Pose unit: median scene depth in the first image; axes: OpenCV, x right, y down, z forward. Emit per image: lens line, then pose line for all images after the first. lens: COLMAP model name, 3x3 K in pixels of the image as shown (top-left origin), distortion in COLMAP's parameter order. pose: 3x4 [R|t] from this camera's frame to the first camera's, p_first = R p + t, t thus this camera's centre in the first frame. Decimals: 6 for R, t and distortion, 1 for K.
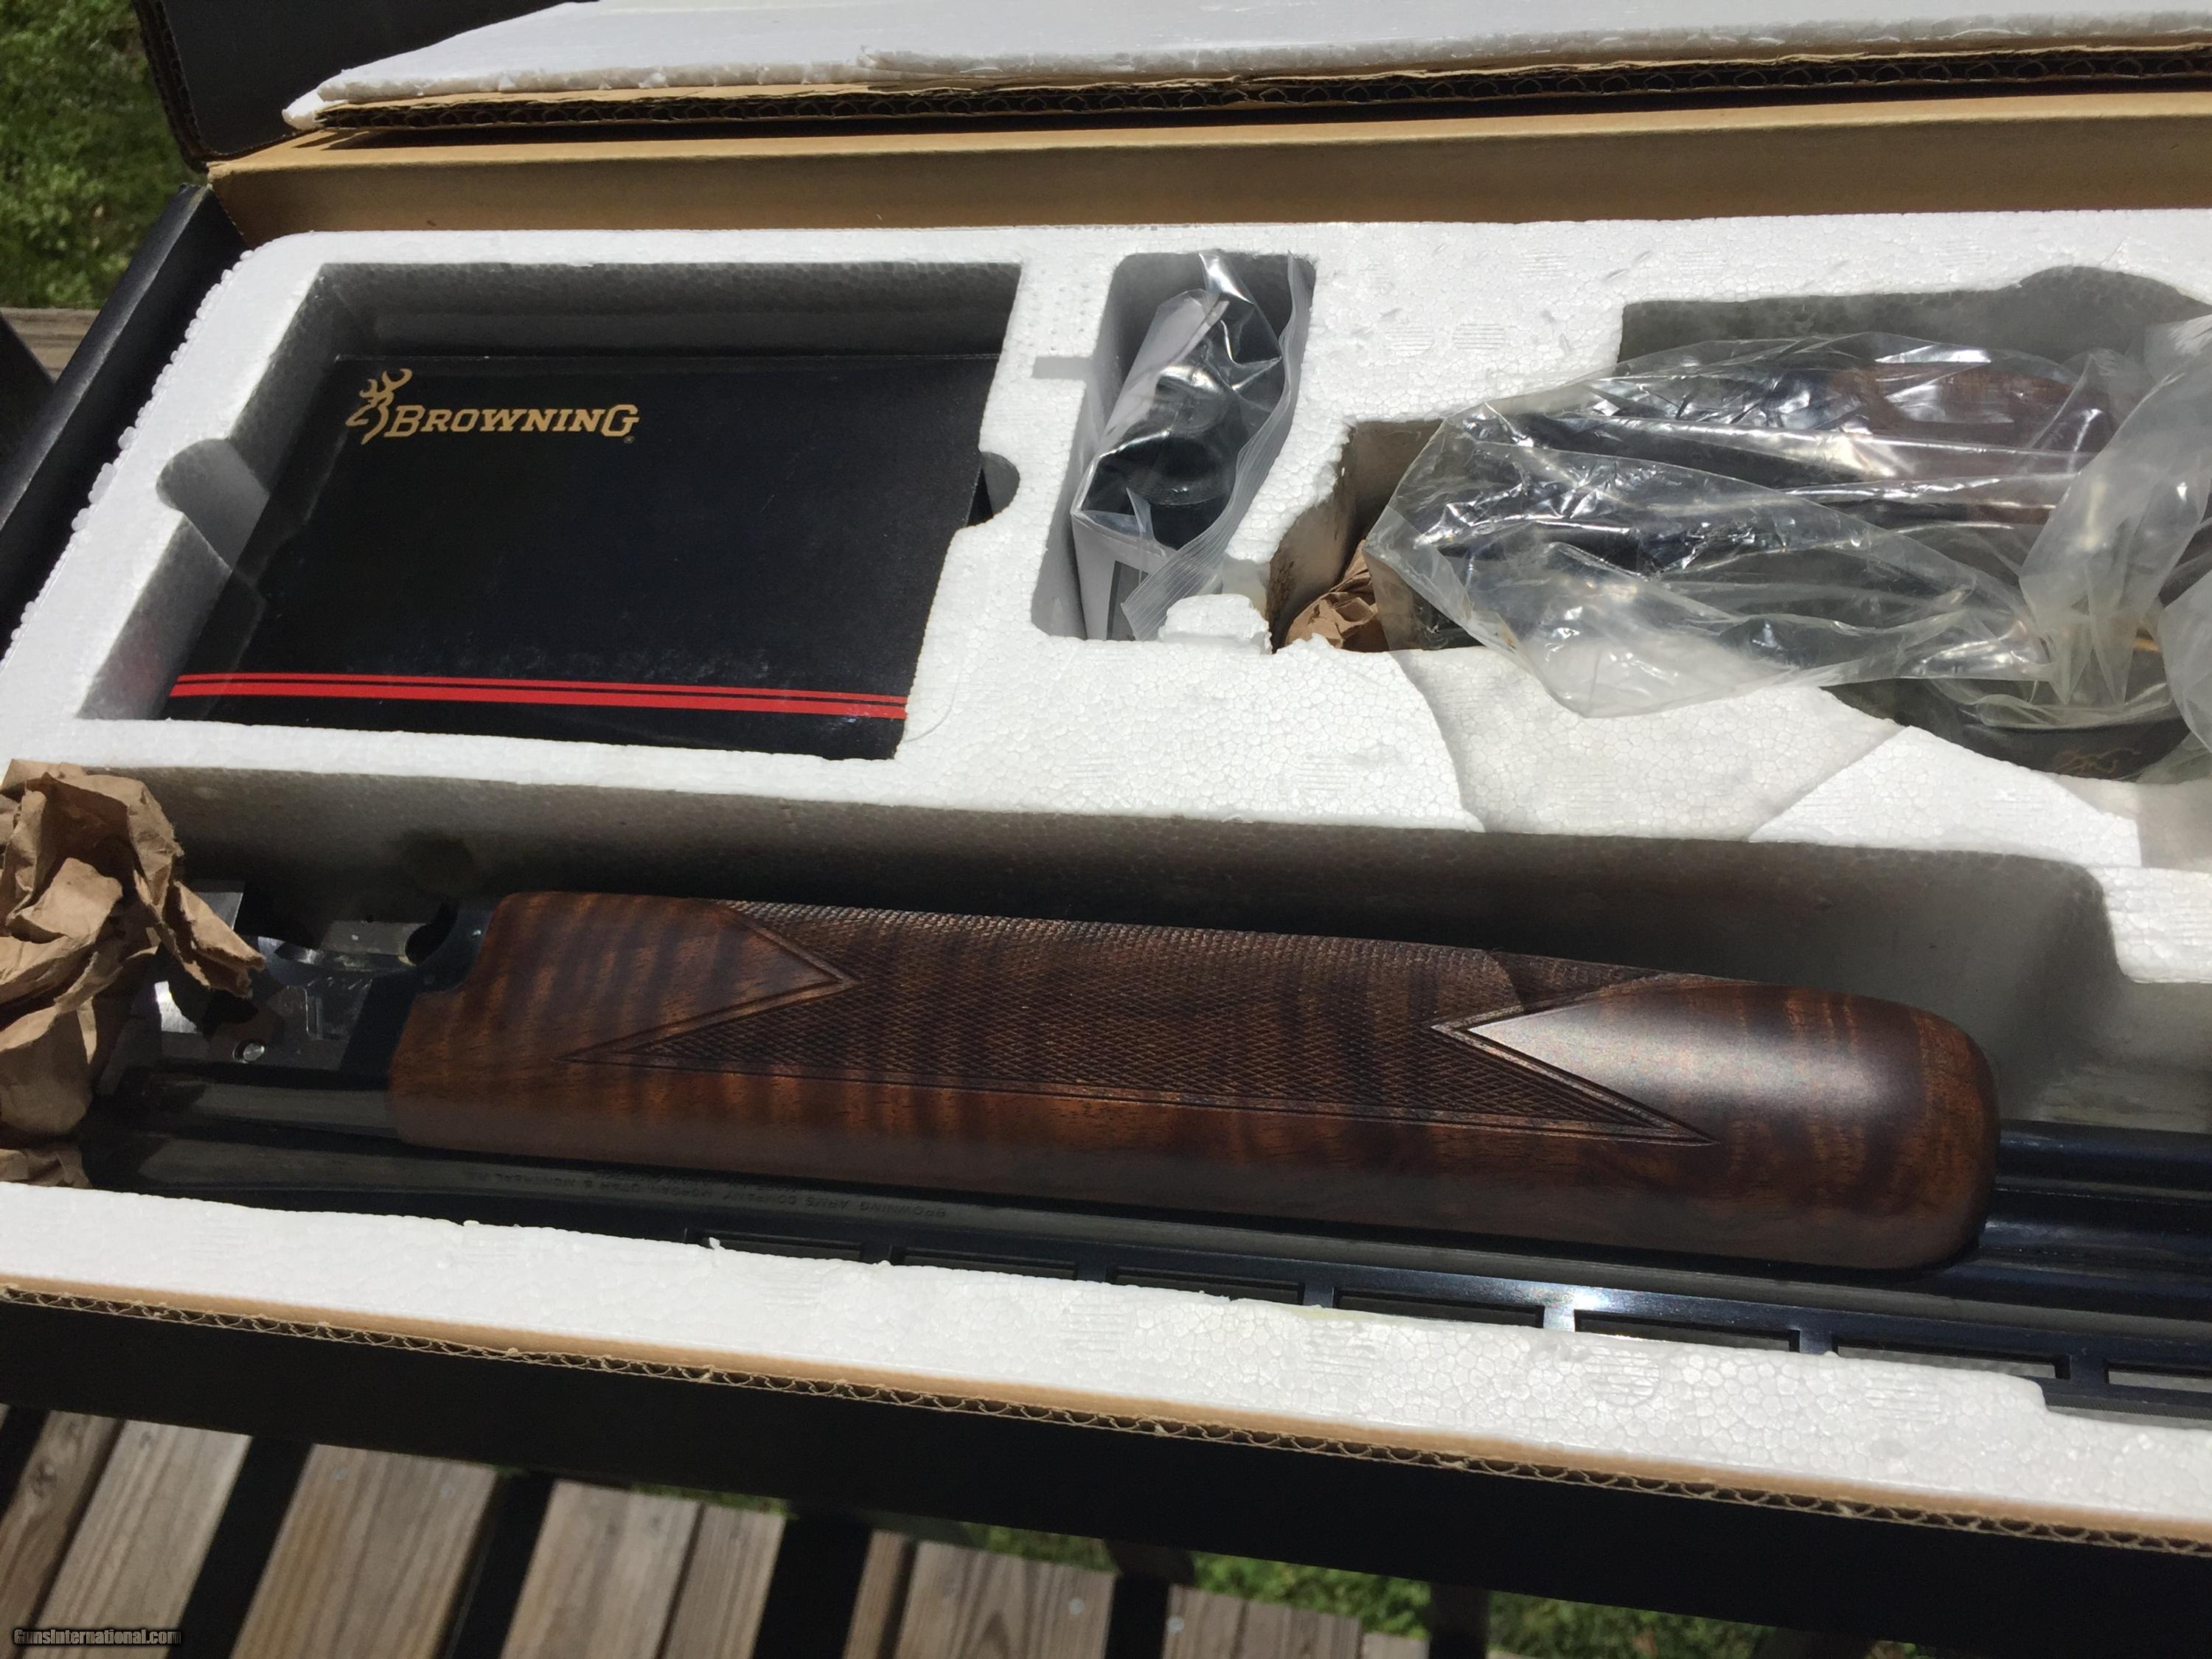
lens RADIAL K [[1828.4, 0, 1106.0], [0, 1828.4, 829.5], [0, 0, 1]] dist [0.079872, -0.112393]
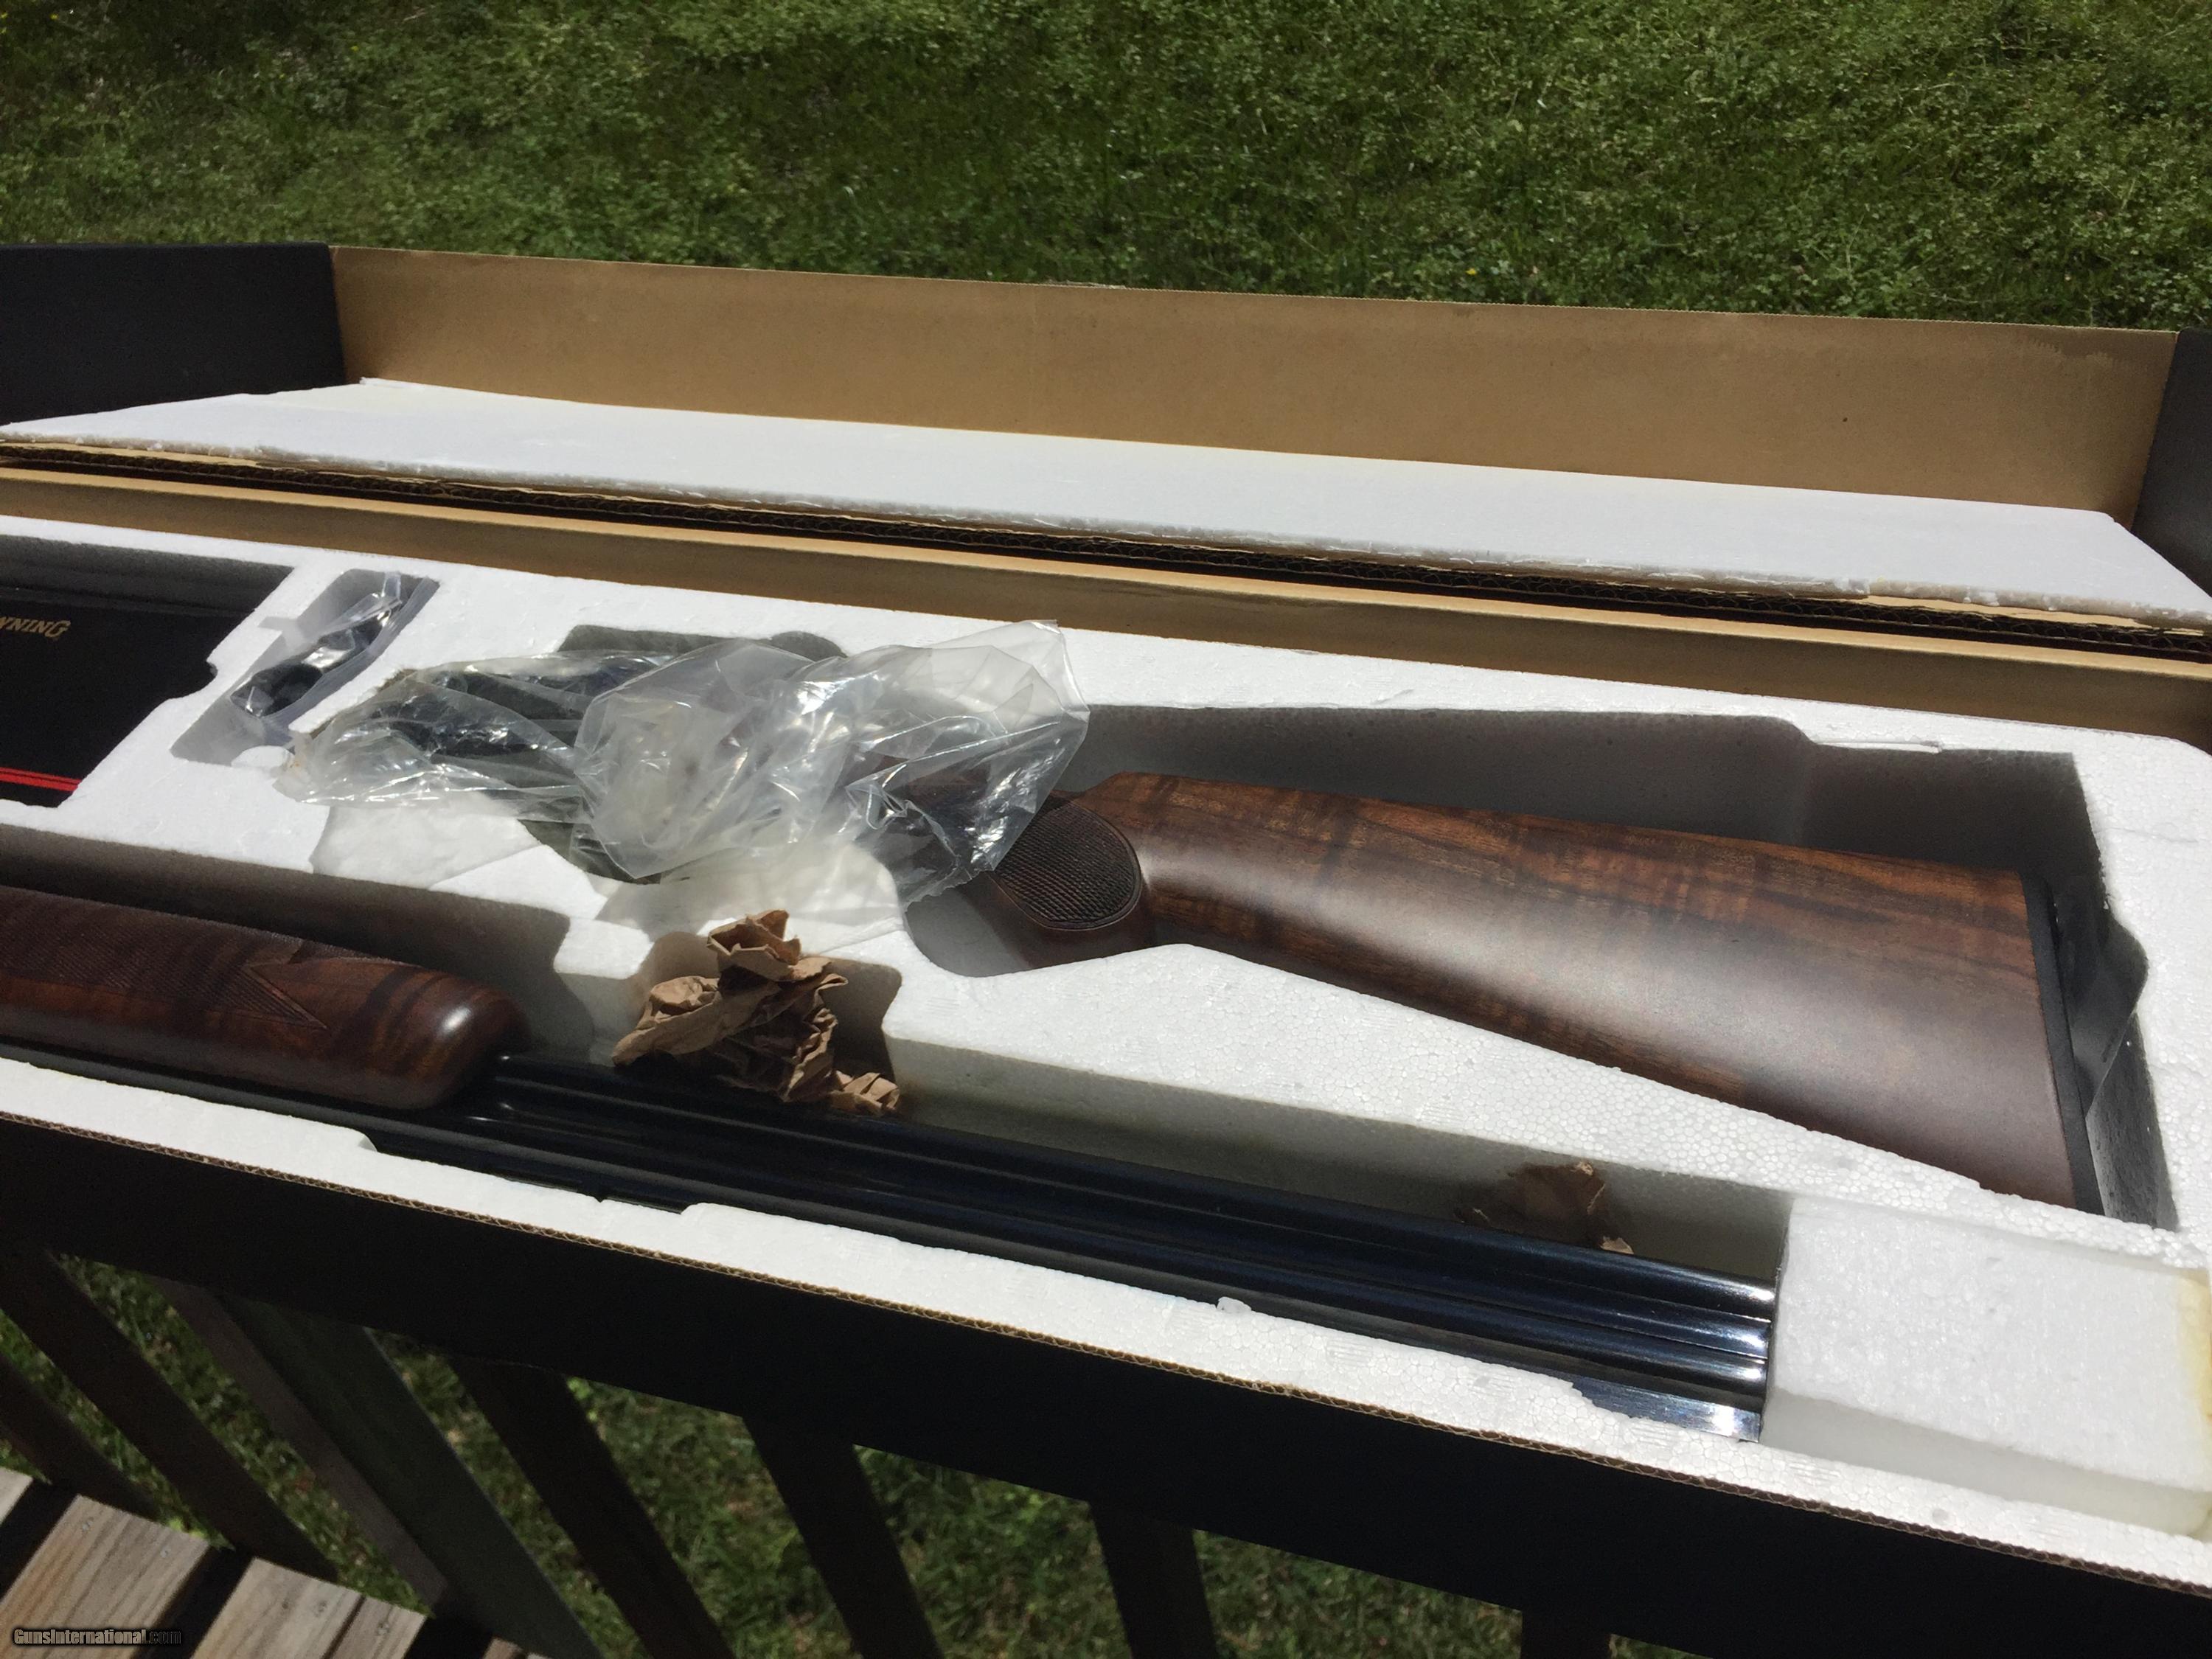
lens RADIAL K [[1828.4, 0, 1106.0], [0, 1828.4, 829.5], [0, 0, 1]] dist [0.079872, -0.112393]
pose [[0.989226, 0.117991, -0.086665, 0.896808], [-0.131959, 0.974994, -0.178812, 0.144874], [0.063400, 0.188322, 0.980059, -0.616344]]
